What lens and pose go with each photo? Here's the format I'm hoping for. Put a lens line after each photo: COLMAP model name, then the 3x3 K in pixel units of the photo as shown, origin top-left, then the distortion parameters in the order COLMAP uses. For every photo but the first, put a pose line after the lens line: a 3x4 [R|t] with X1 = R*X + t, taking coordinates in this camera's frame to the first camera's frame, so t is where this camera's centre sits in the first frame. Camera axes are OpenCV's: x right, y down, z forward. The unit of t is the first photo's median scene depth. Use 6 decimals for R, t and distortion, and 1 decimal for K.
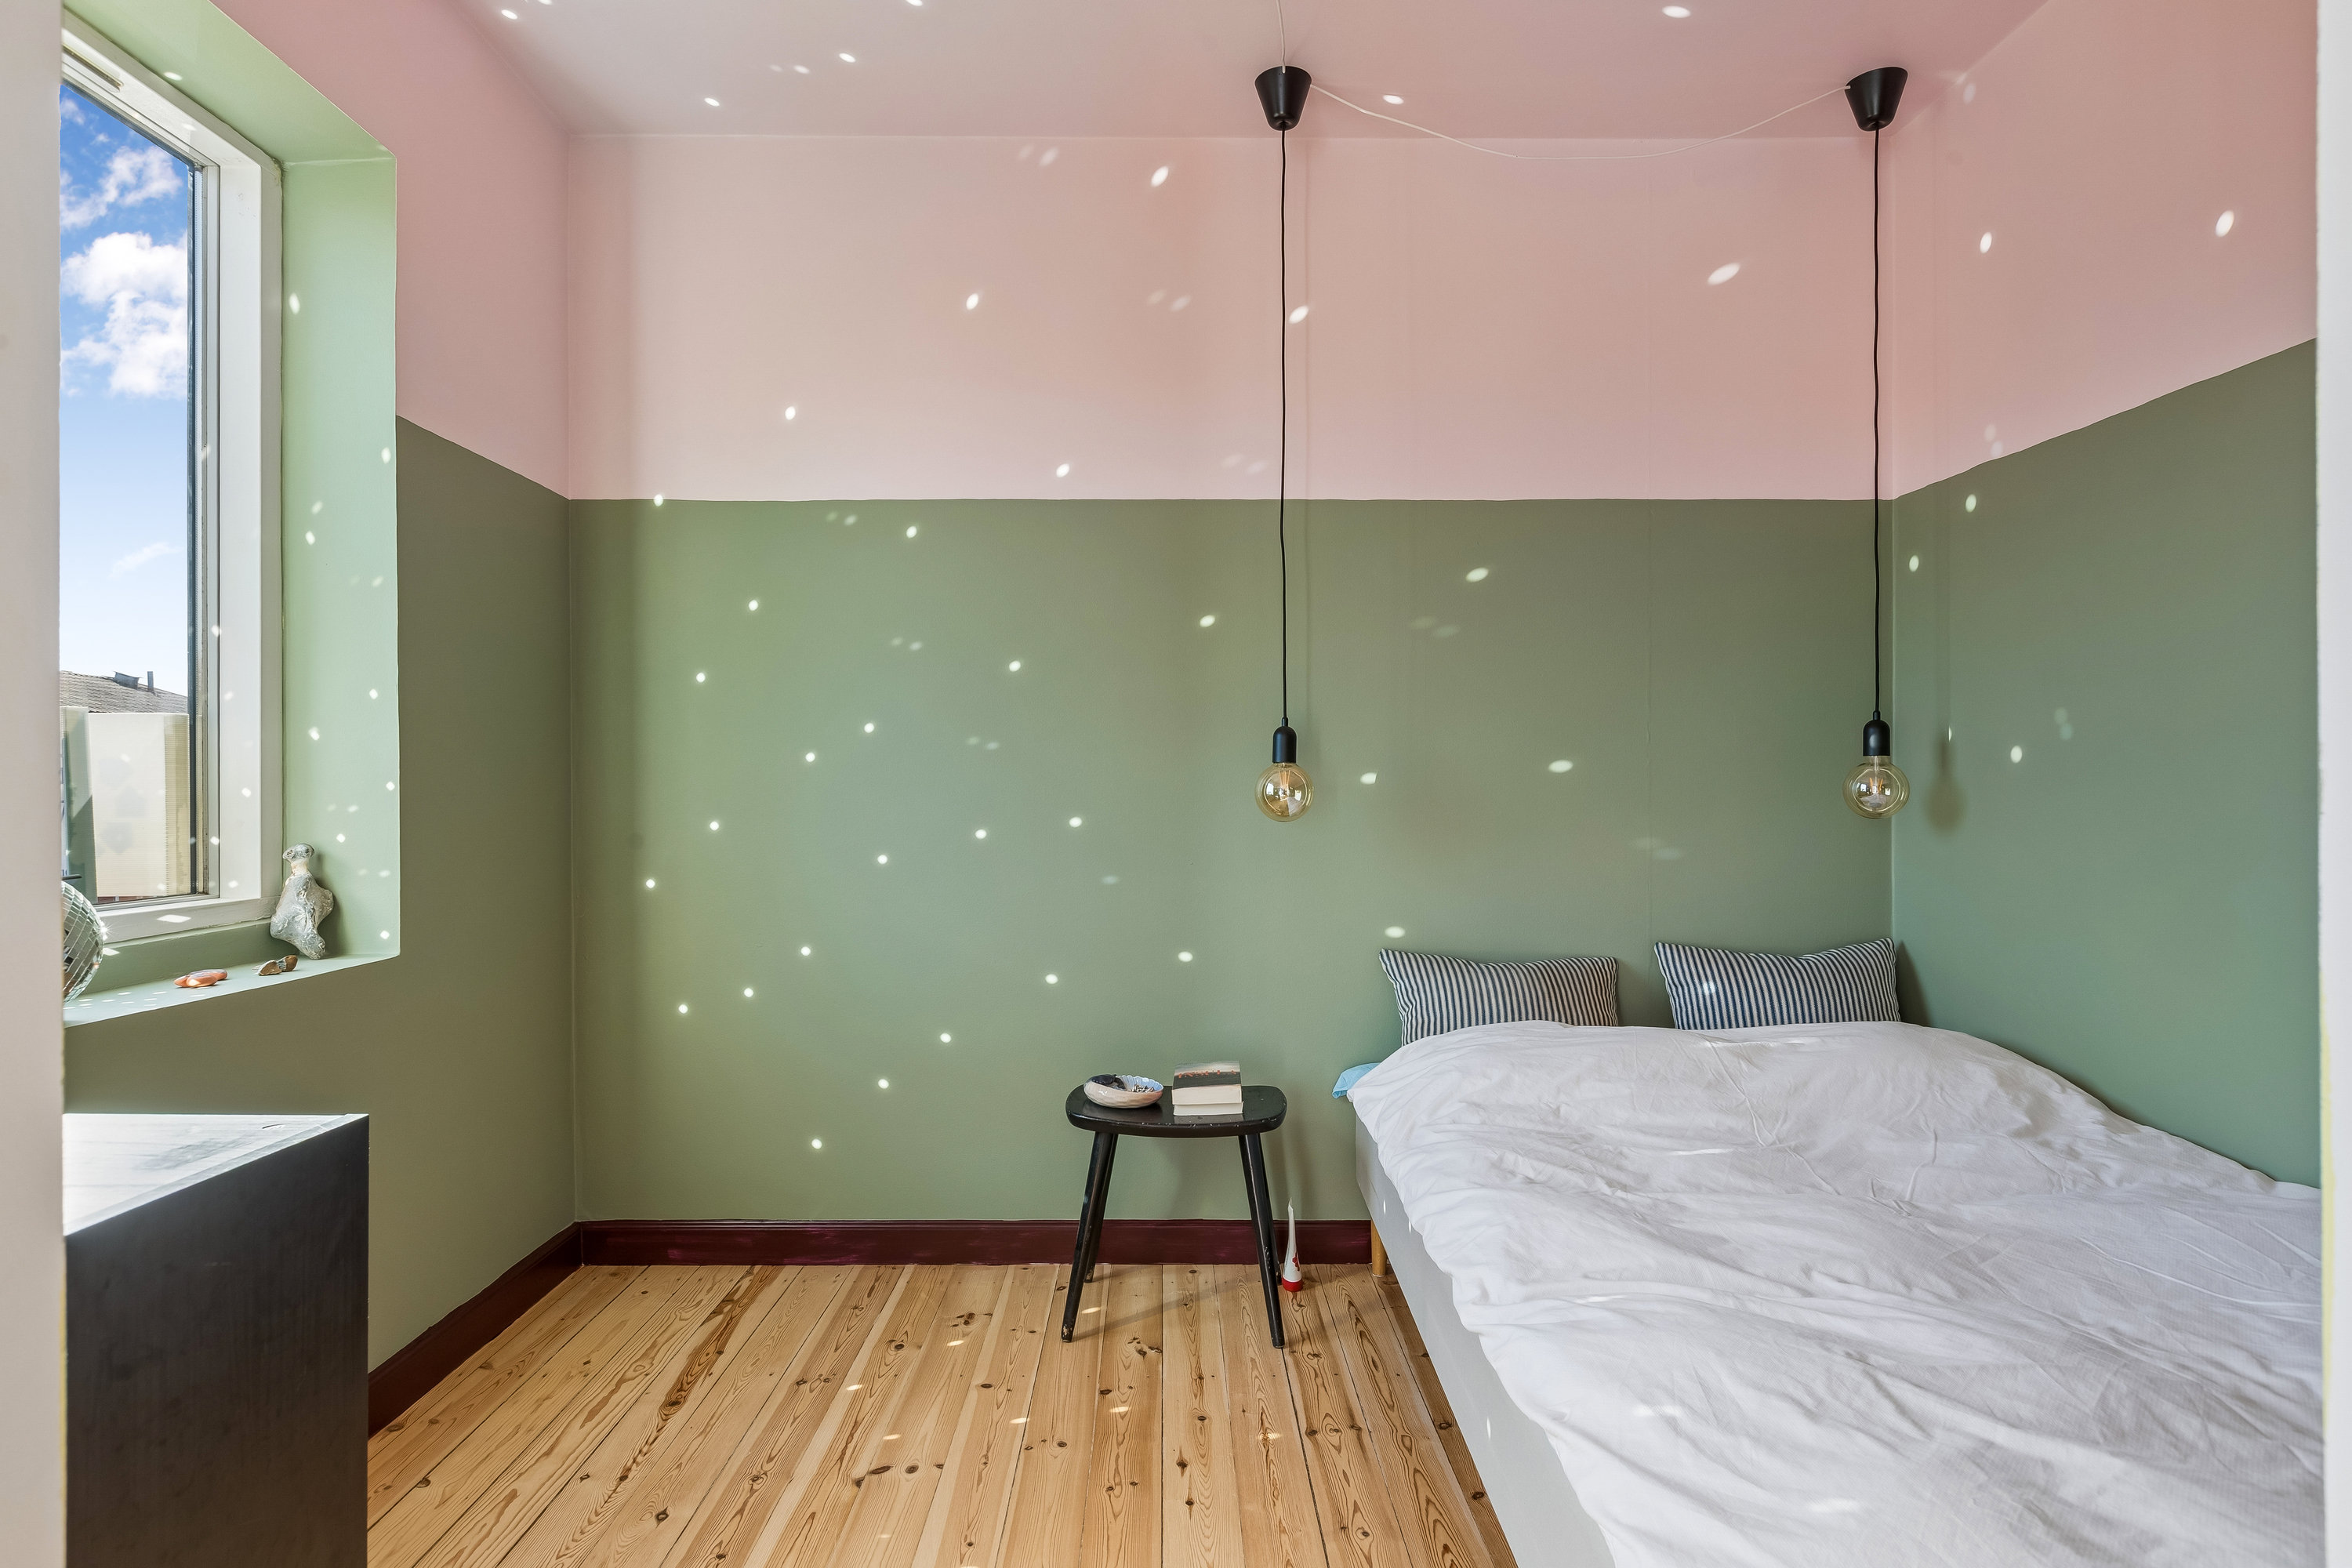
lens RADIAL K [[1221.5, 0, 1219.5], [0, 1221.5, 784.3], [0, 0, 1]] dist [-0.000220, -0.000646]
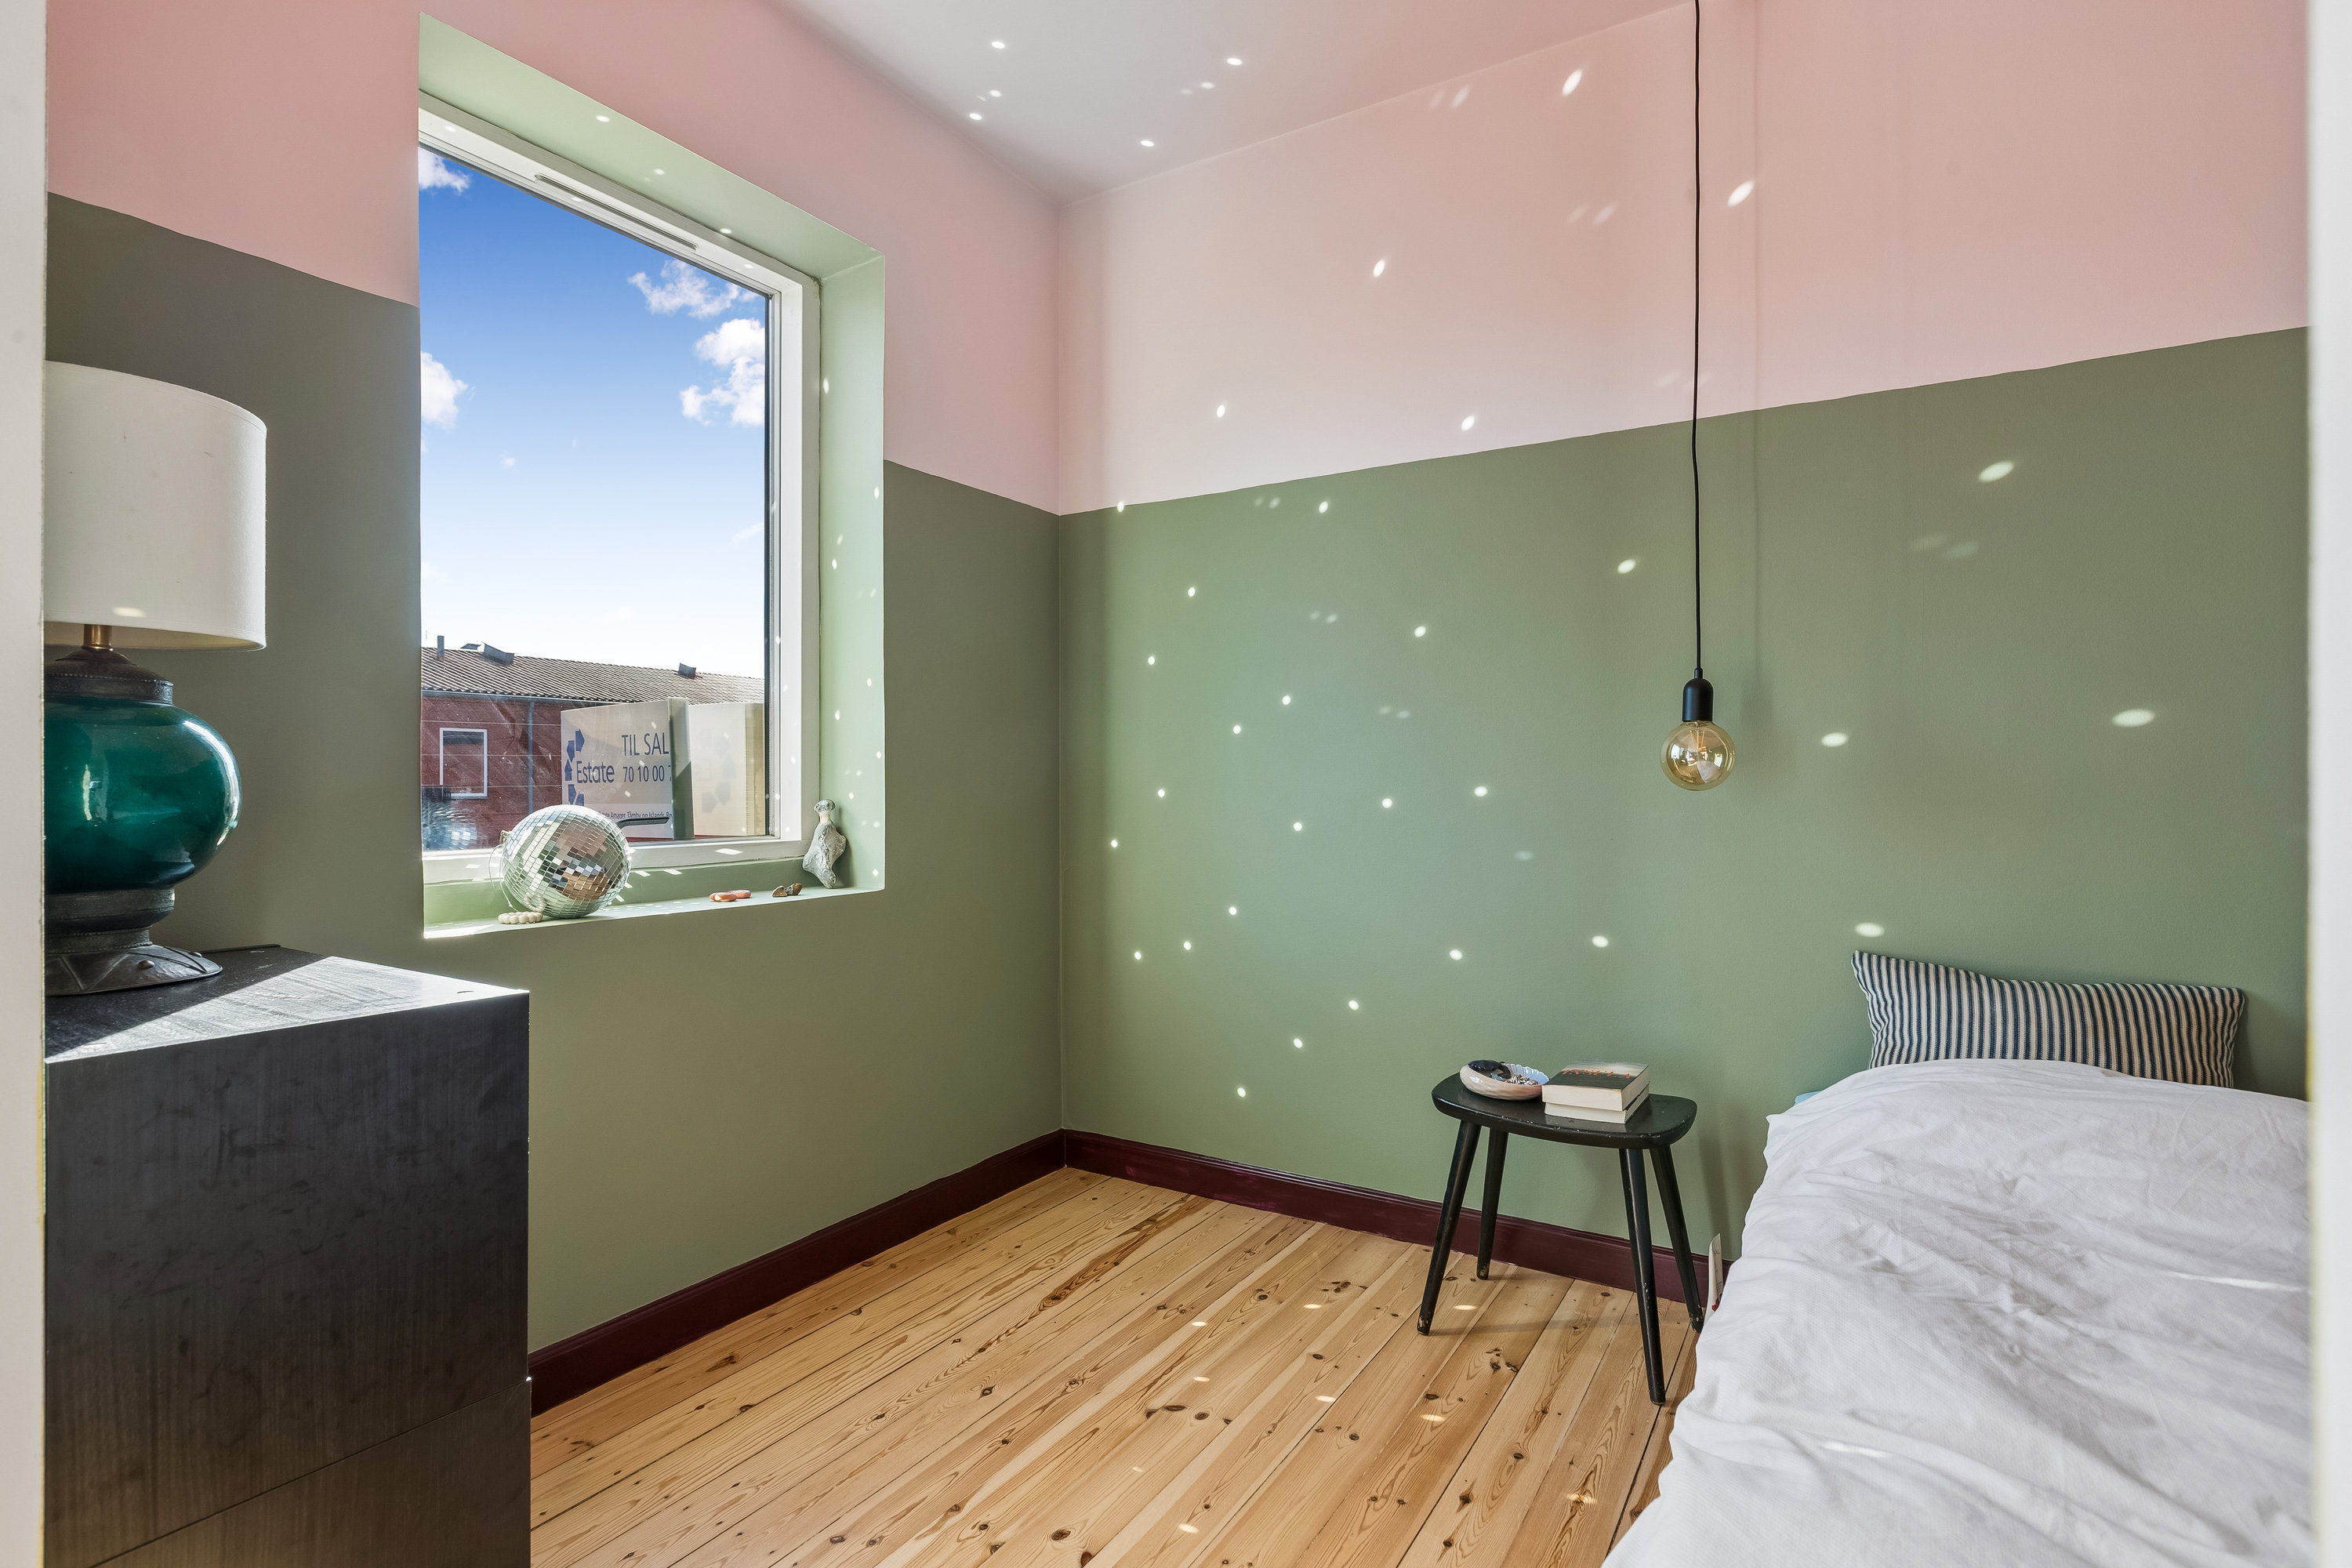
lens RADIAL K [[1160.0, 0, 1185.8], [0, 1160.0, 777.0], [0, 0, 1]] dist [-0.005084, 0.000374]
pose [[0.845942, -0.001681, -0.533273, 0.222116], [0.003810, 0.999989, 0.002891, 0.021437], [0.533262, -0.004477, 0.845939, 0.155197]]
